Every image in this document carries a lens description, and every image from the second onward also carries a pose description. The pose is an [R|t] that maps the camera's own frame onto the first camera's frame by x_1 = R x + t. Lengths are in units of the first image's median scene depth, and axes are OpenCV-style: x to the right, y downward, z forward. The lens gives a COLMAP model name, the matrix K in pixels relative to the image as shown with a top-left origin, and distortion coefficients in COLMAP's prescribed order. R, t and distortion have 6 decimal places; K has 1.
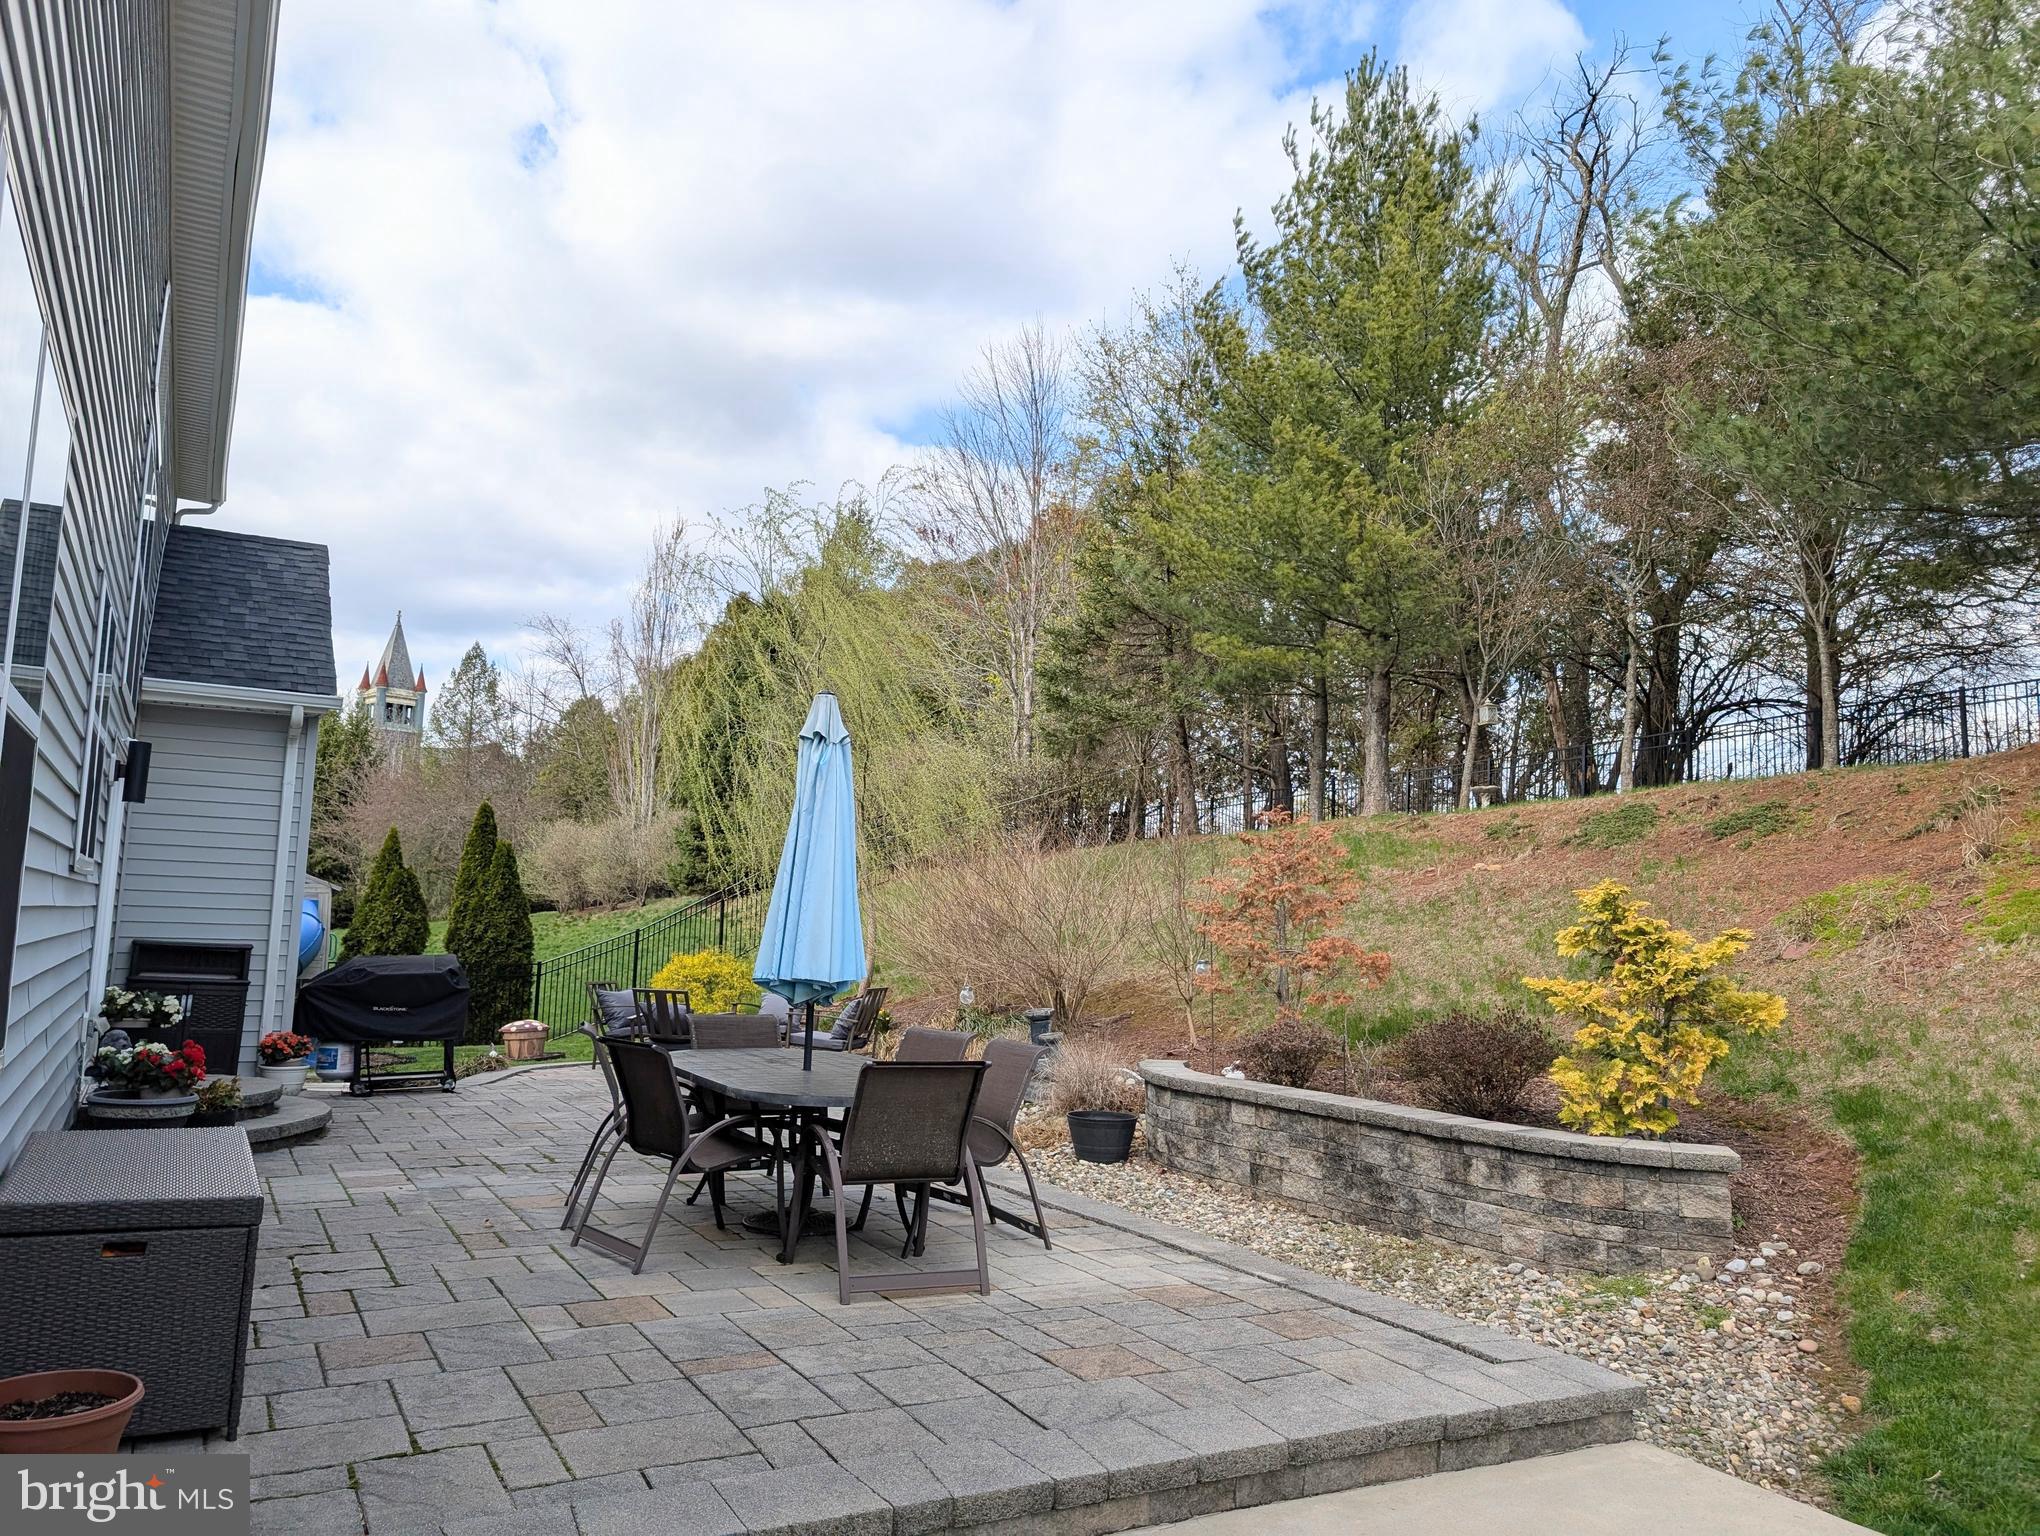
lens RADIAL K [[1459.8, 0, 1011.3], [0, 1459.8, 758.3], [0, 0, 1]] dist [0.015027, -0.026492]
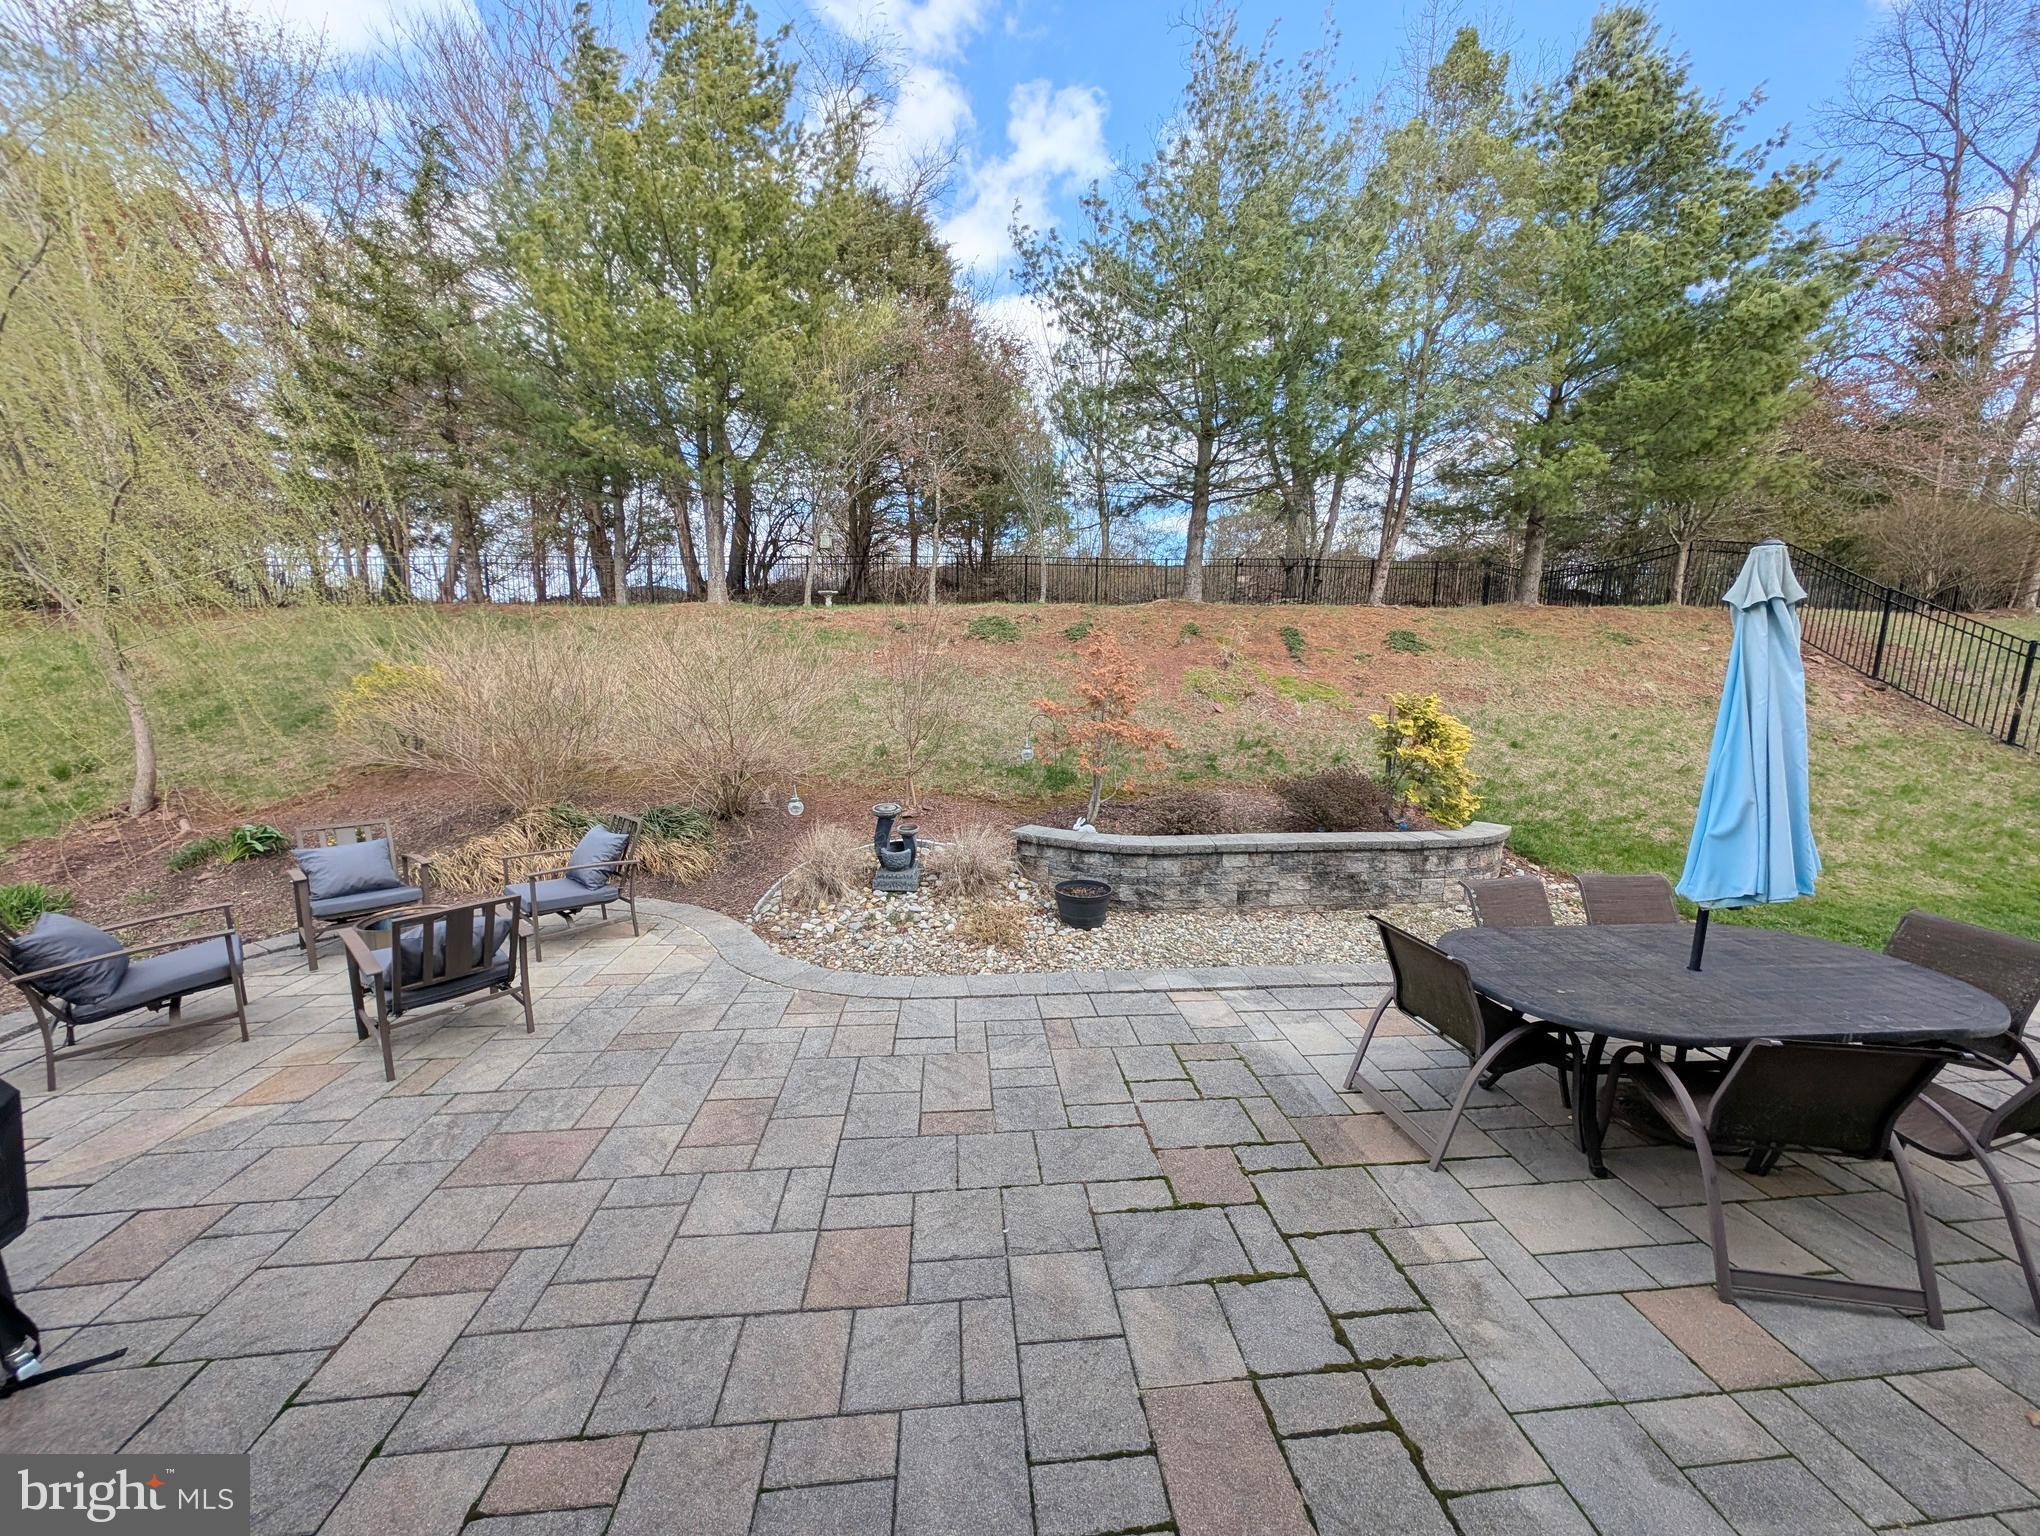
lens RADIAL K [[719.6, 0, 1021.3], [0, 719.6, 767.4], [0, 0, 1]] dist [0.004343, -0.002722]
pose [[0.402419, -0.159378, 0.901475, -0.411893], [-0.106061, 0.969981, 0.218835, 0.020309], [-0.909291, -0.183675, 0.373434, 0.726857]]
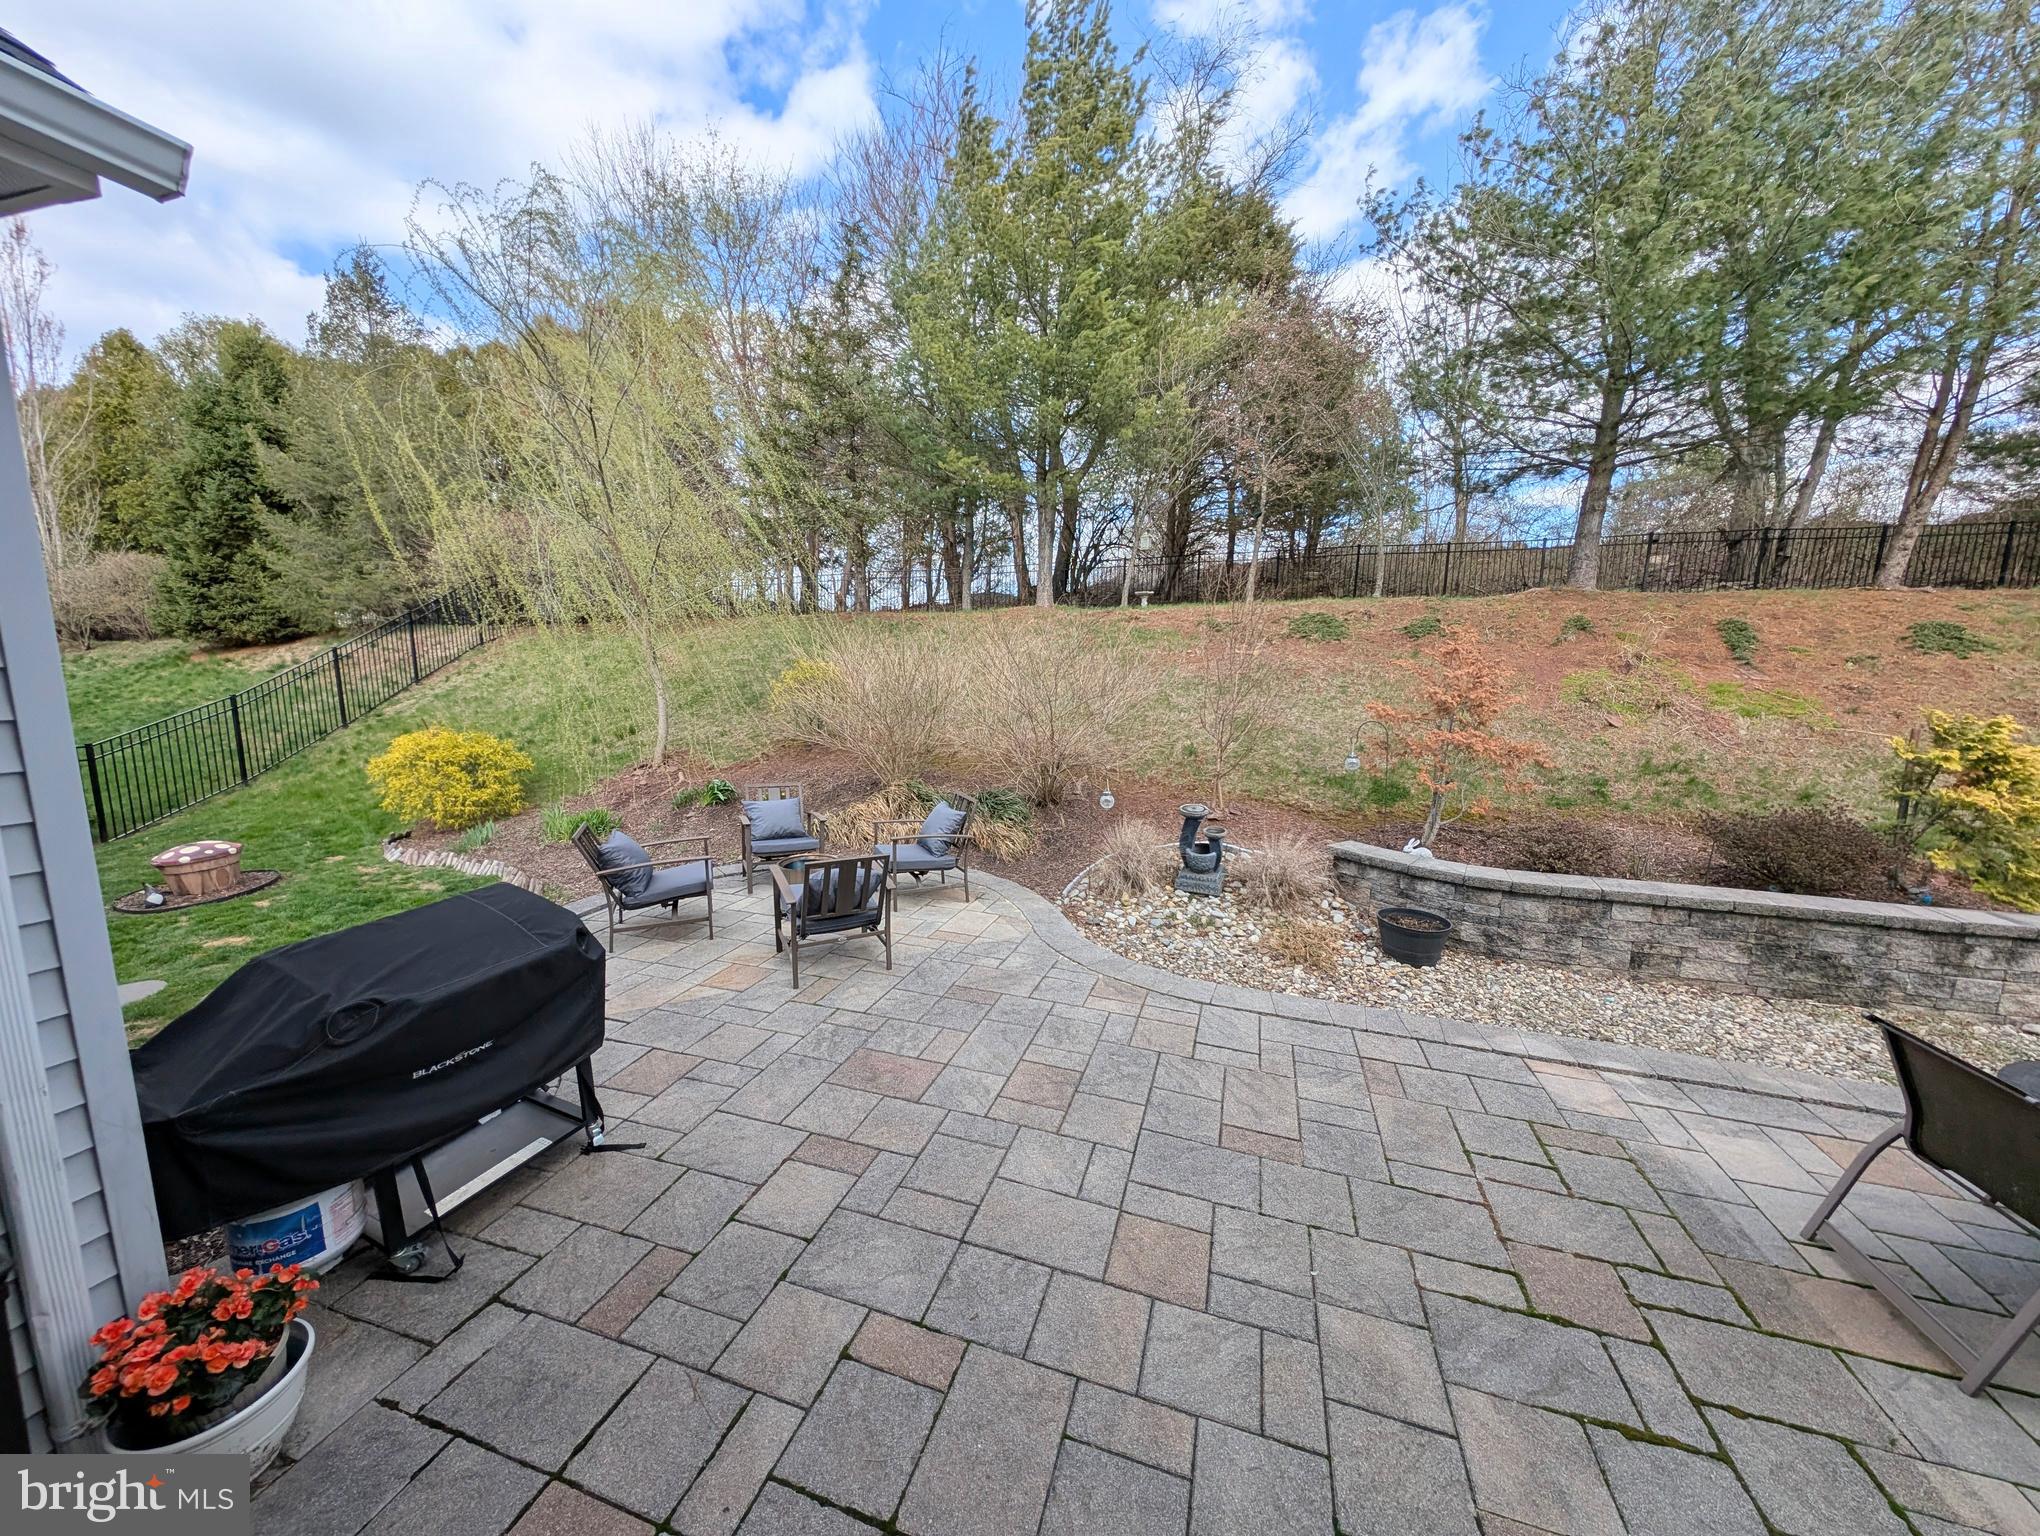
lens RADIAL K [[719.6, 0, 1021.4], [0, 719.6, 764.3], [0, 0, 1]] dist [0.004343, -0.002722]
pose [[0.735598, -0.118744, 0.666930, -0.418941], [-0.073954, 0.964556, 0.253303, 0.020460], [-0.673370, -0.235651, 0.700744, 0.733496]]
